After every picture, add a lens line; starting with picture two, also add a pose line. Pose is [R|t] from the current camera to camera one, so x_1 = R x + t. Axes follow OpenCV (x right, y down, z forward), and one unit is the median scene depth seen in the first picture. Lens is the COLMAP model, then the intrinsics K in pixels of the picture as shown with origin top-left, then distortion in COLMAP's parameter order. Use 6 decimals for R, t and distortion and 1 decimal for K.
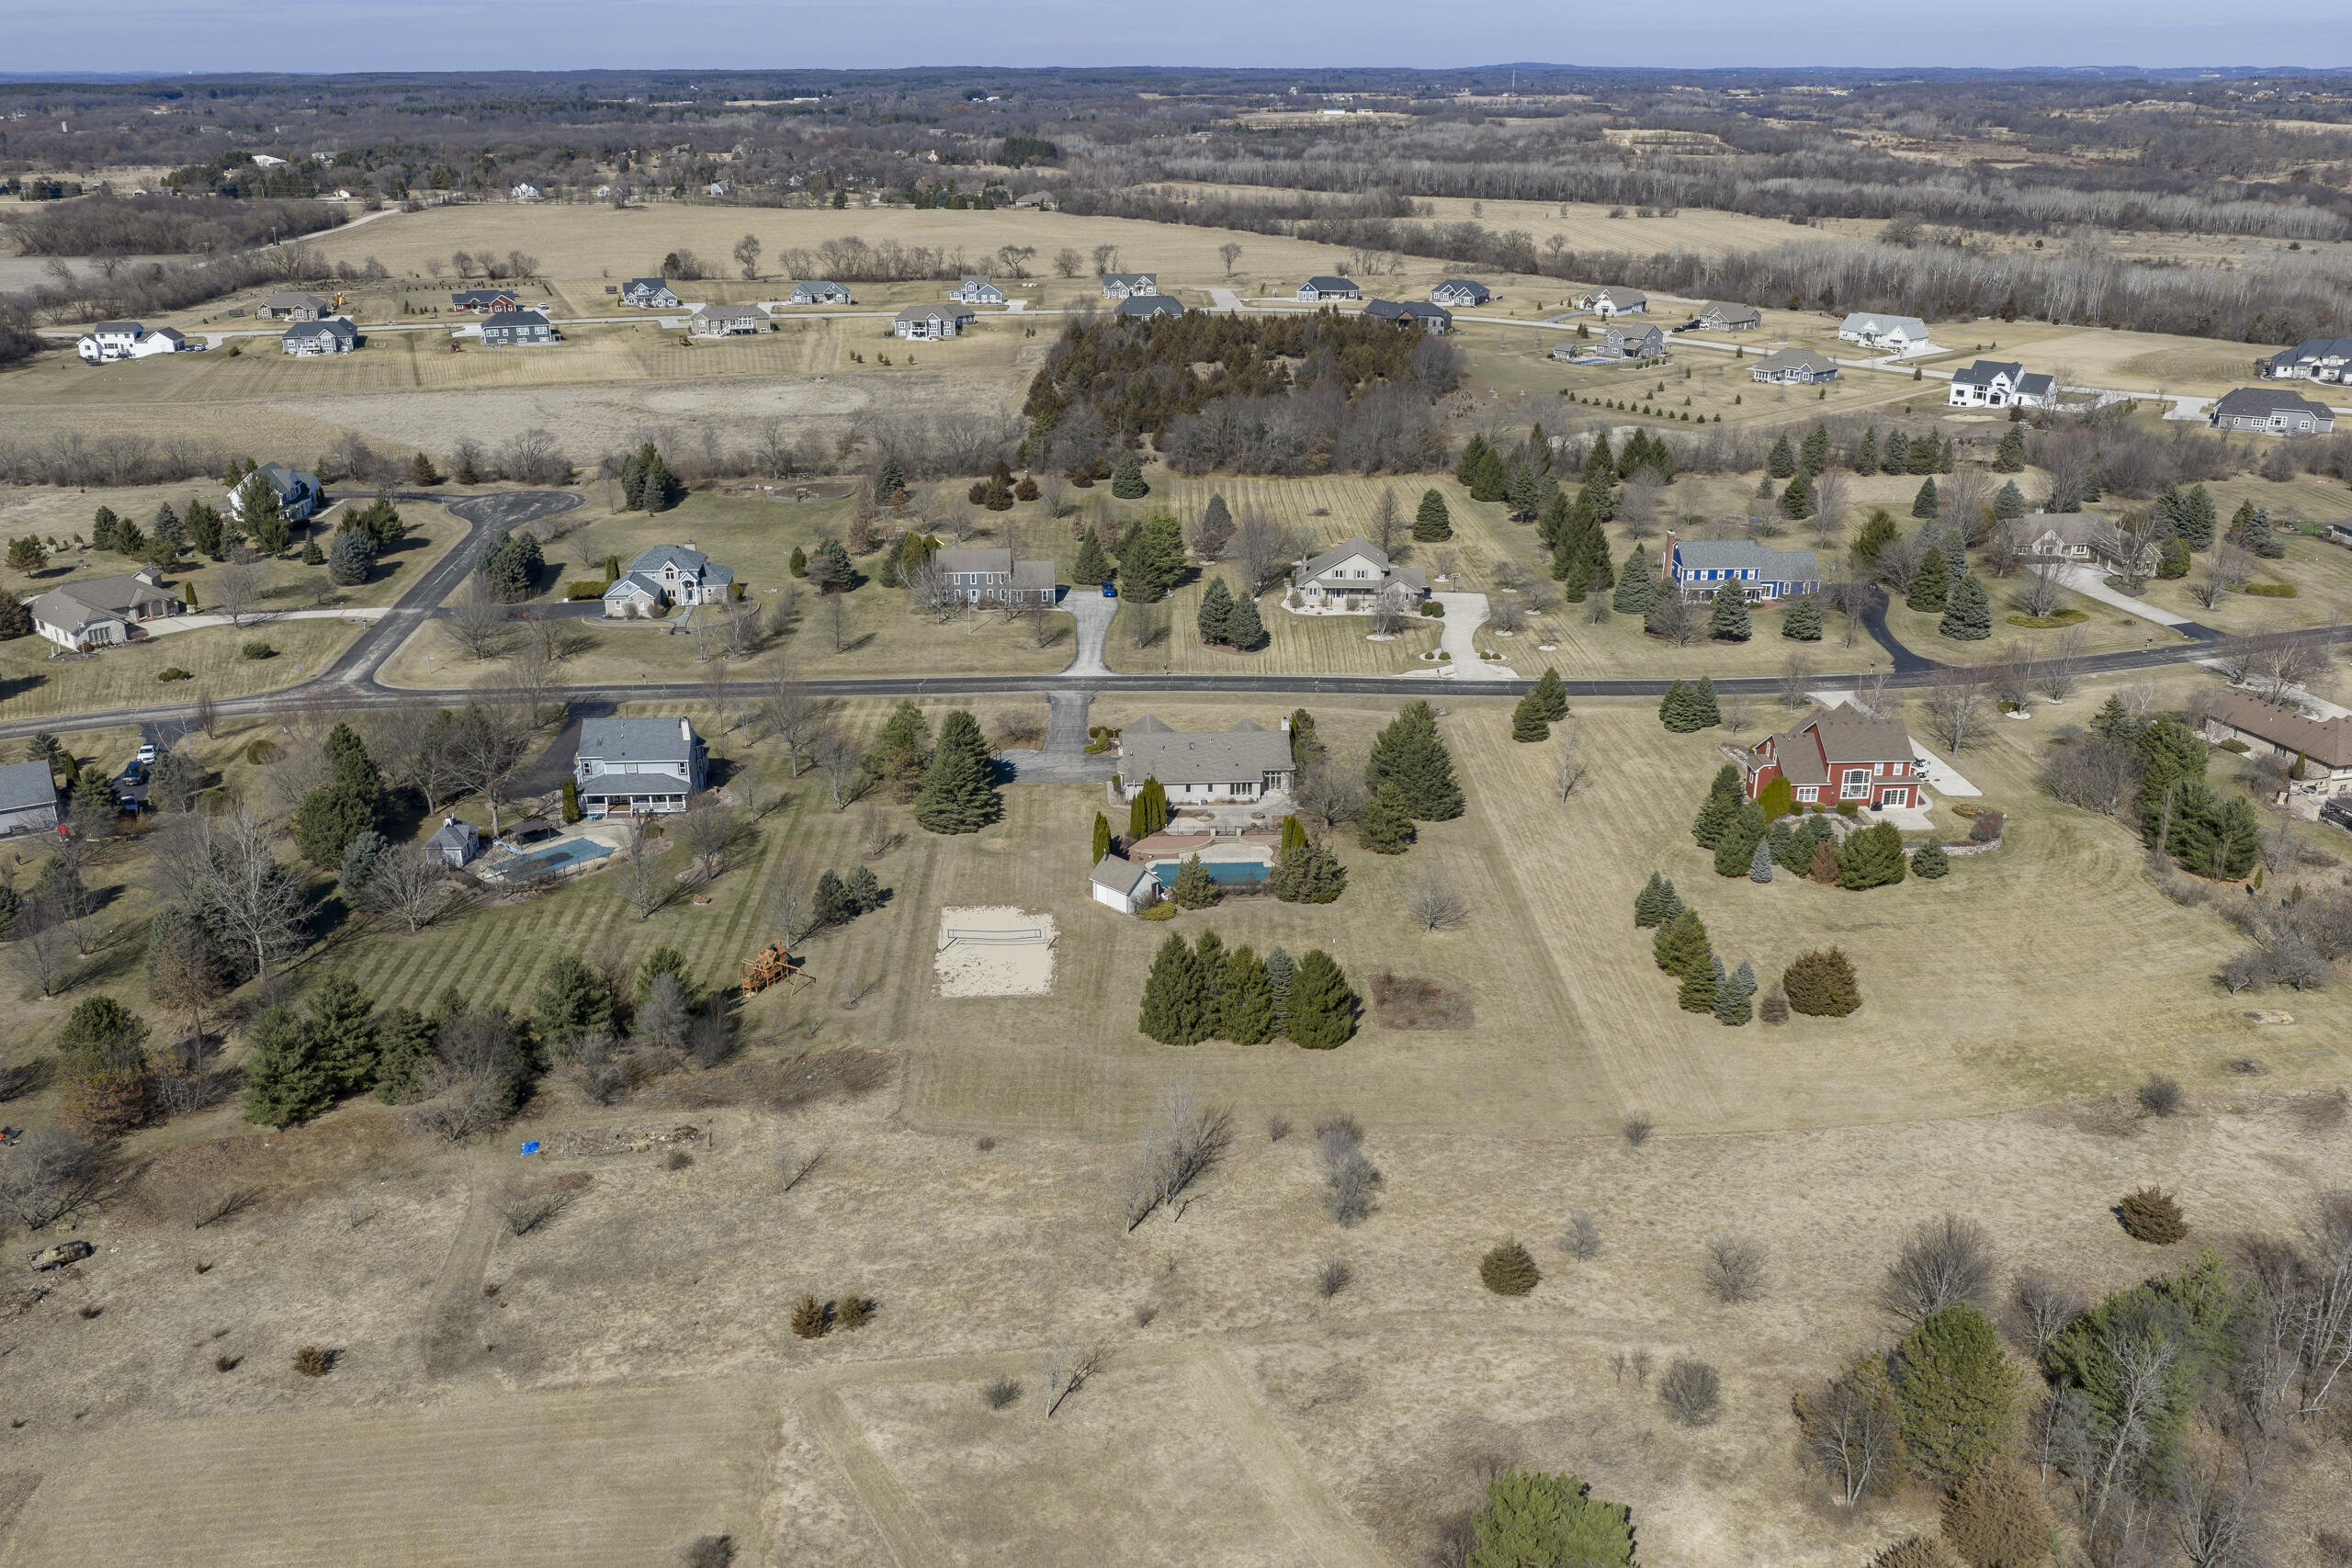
lens RADIAL K [[1963.5, 0, 1183.0], [0, 1963.5, 784.9], [0, 0, 1]] dist [0.021405, -0.032086]
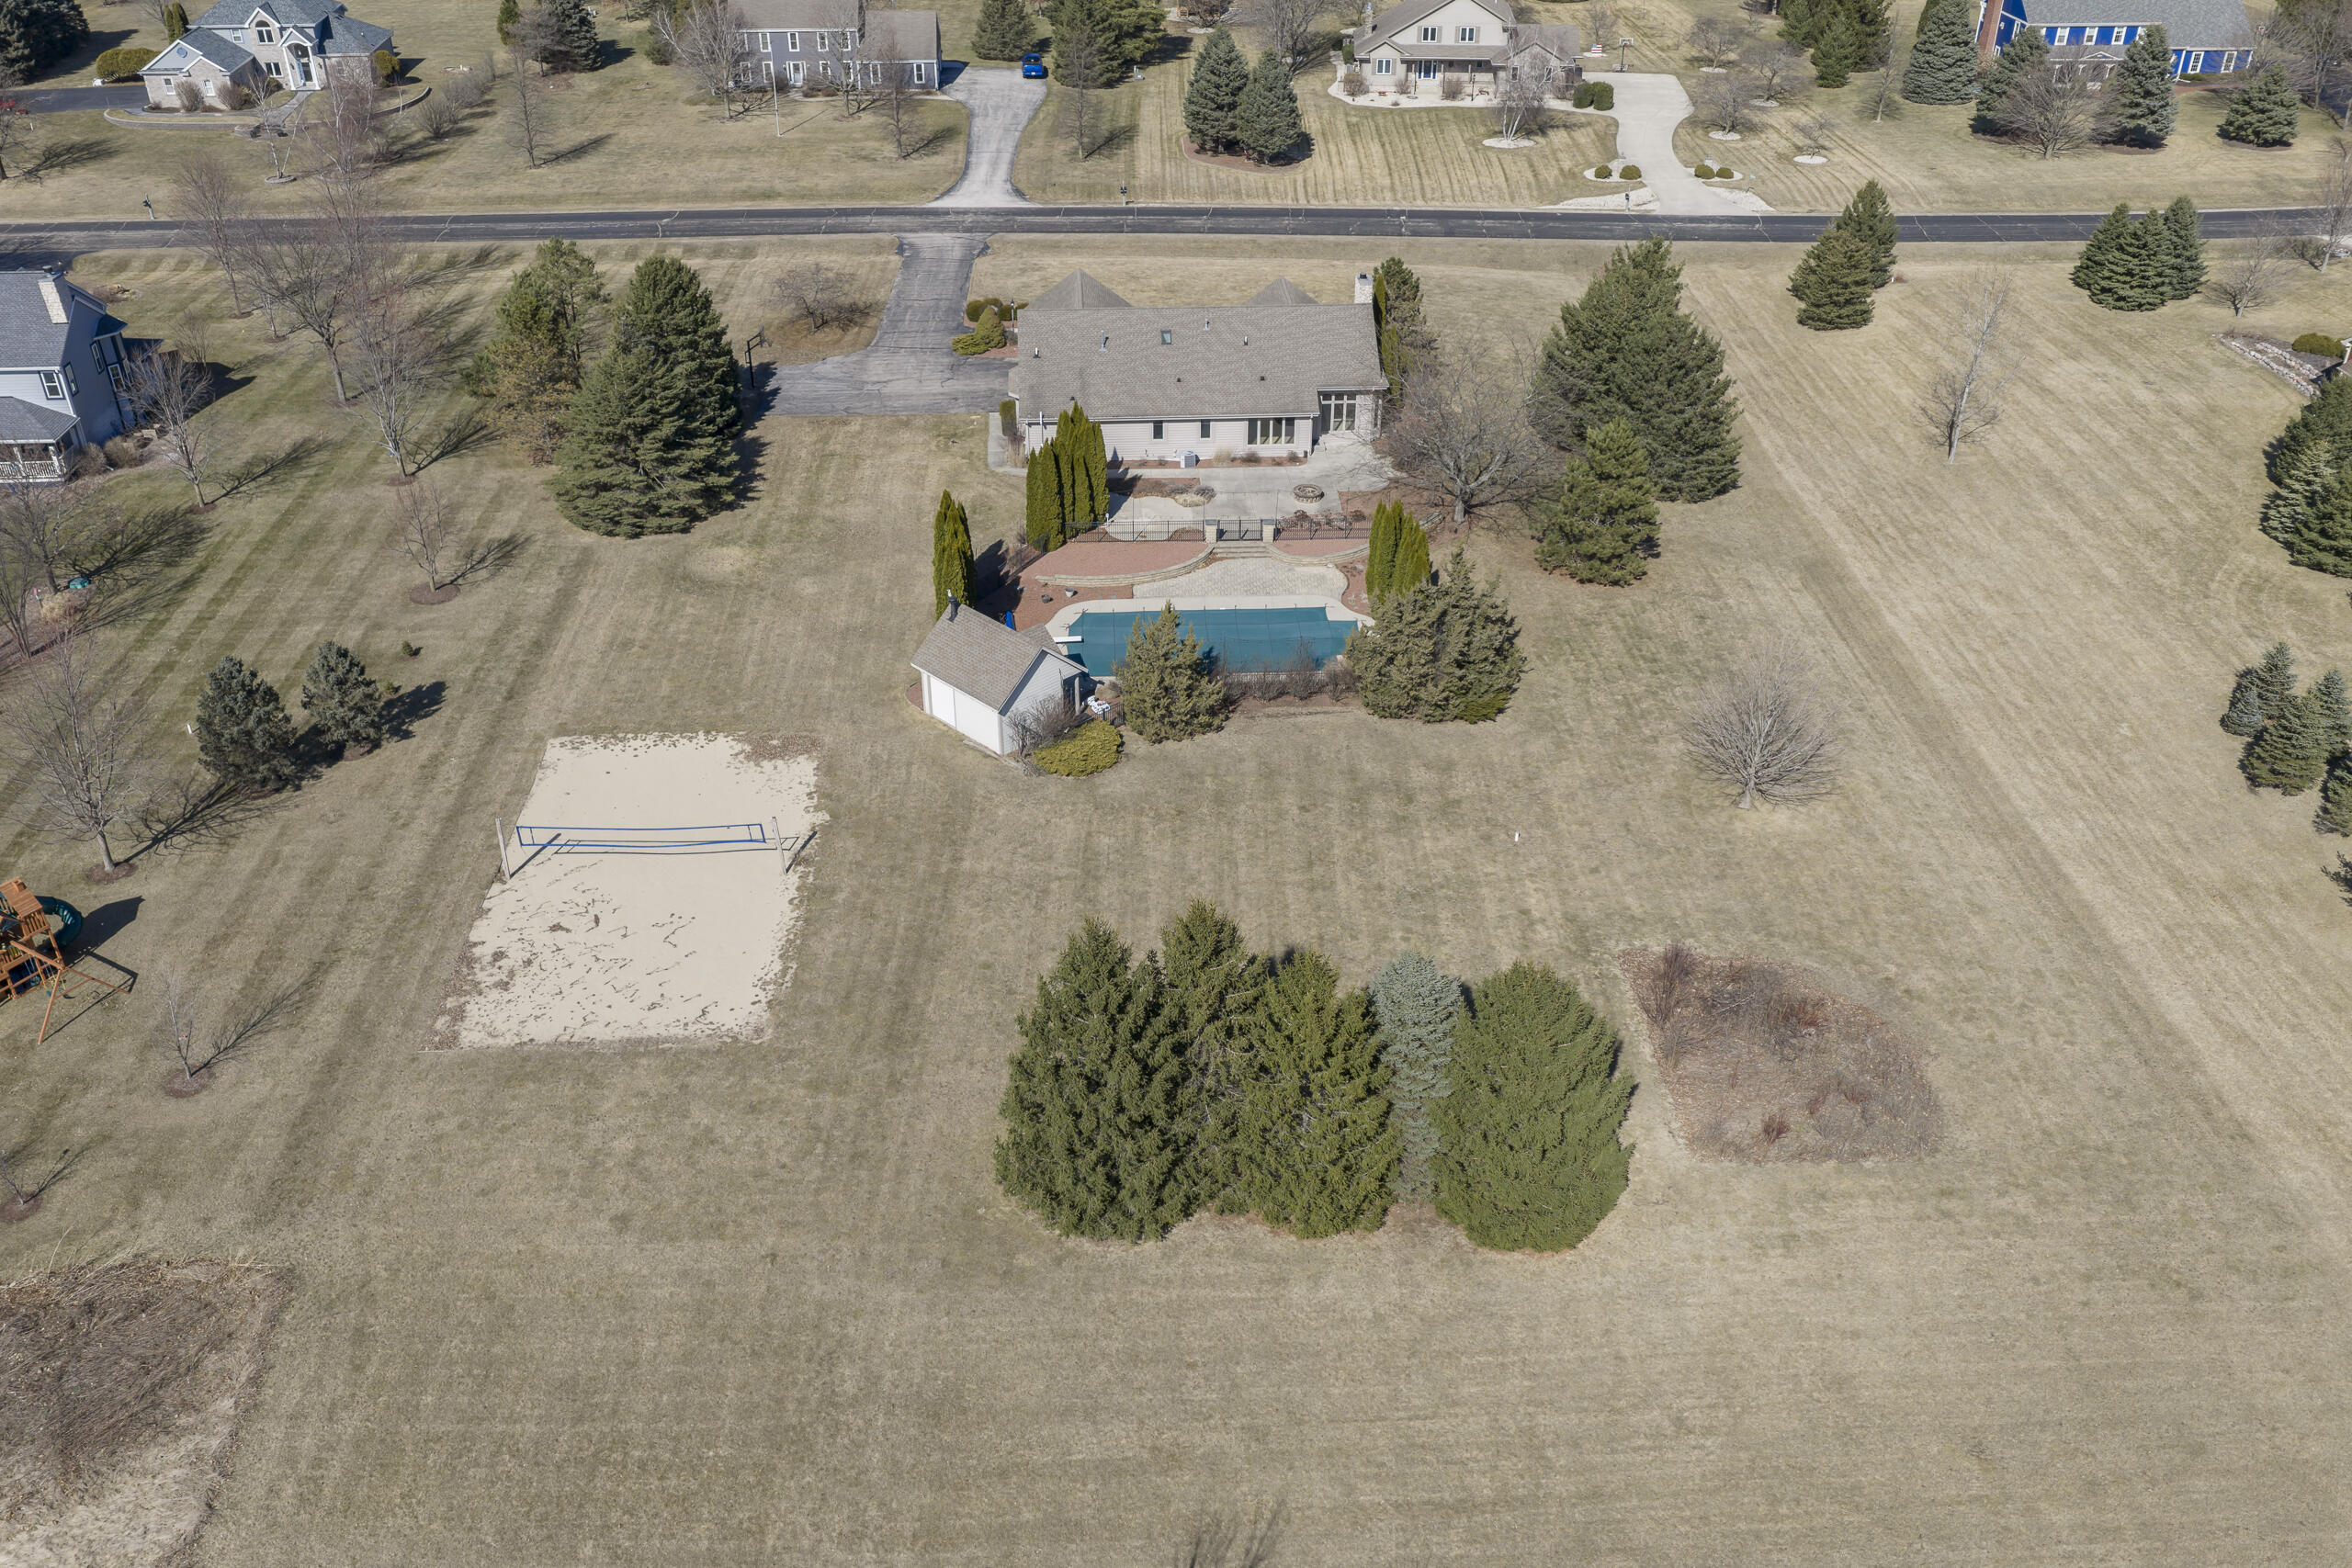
lens RADIAL K [[1963.5, 0, 1192.9], [0, 1963.5, 830.1], [0, 0, 1]] dist [0.021405, -0.032086]
pose [[0.999969, -0.001429, 0.007761, 0.006972], [-0.000299, 0.975912, 0.218164, -0.007326], [-0.007885, -0.218160, 0.975881, 0.517169]]
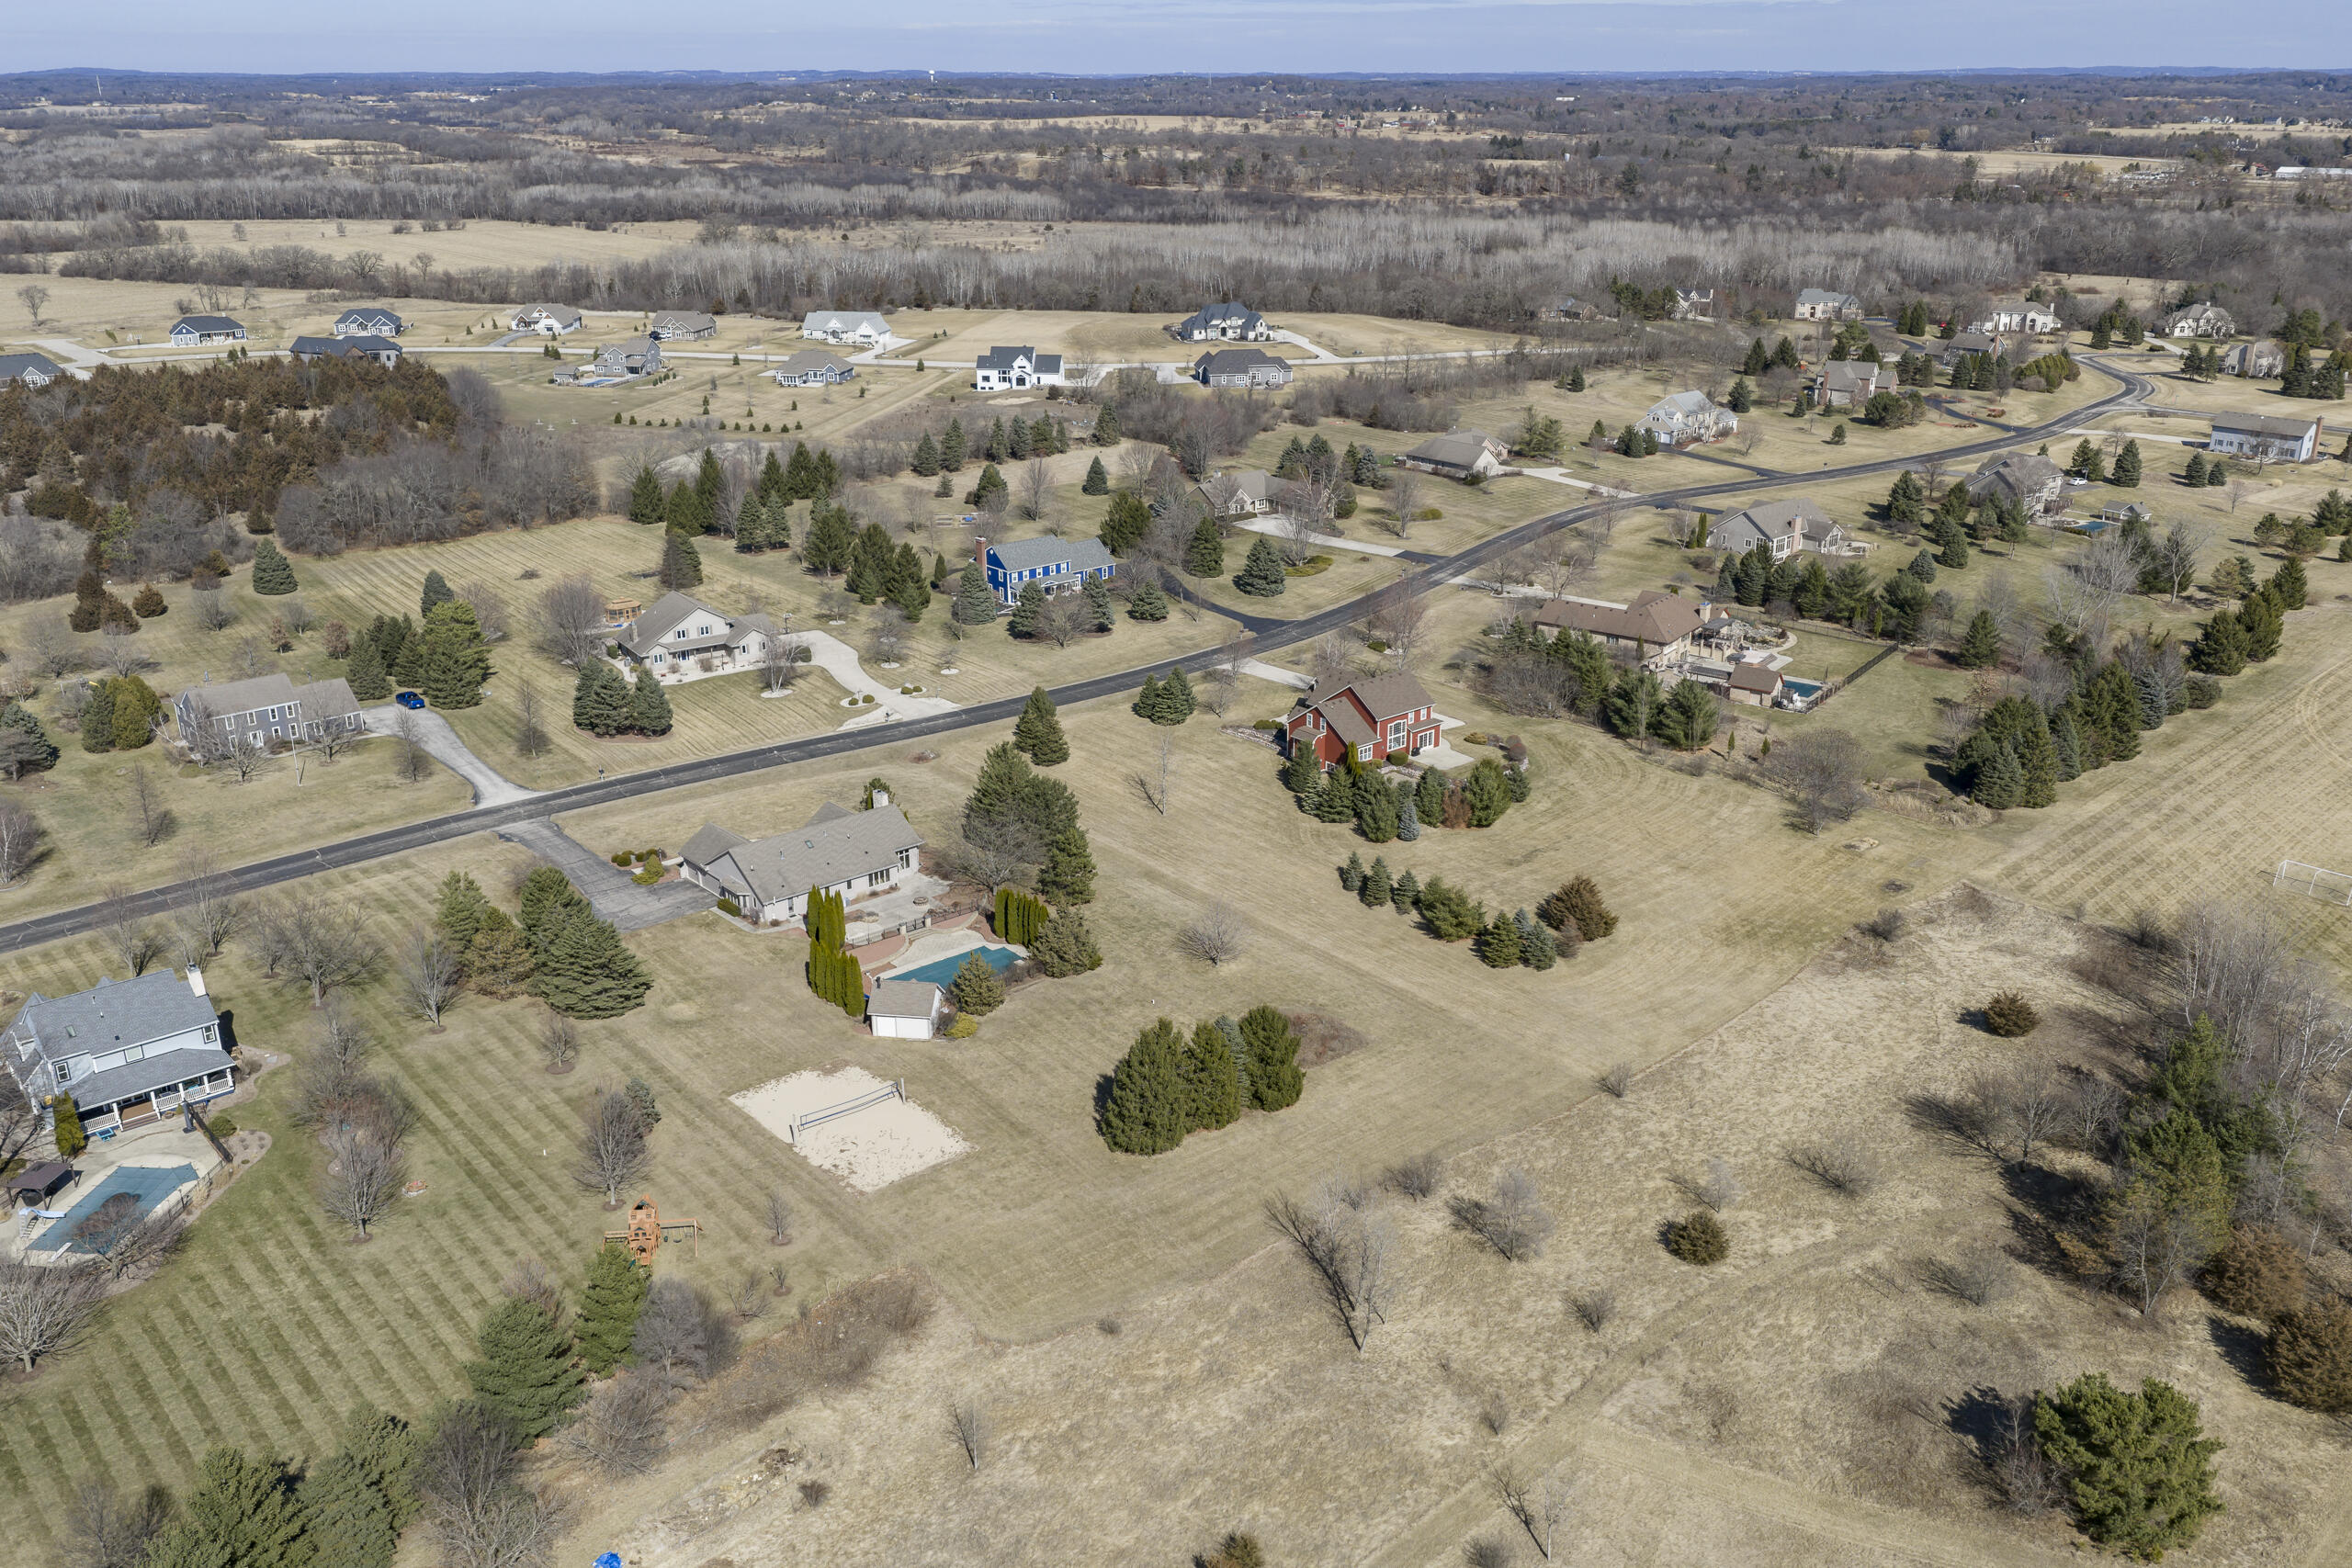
lens RADIAL K [[1963.5, 0, 1186.7], [0, 1963.5, 778.3], [0, 0, 1]] dist [0.021405, -0.032086]
pose [[0.791611, -0.211210, 0.573360, -0.358901], [0.214234, 0.974730, 0.063281, -0.067930], [-0.572237, 0.072739, 0.816856, 0.183277]]
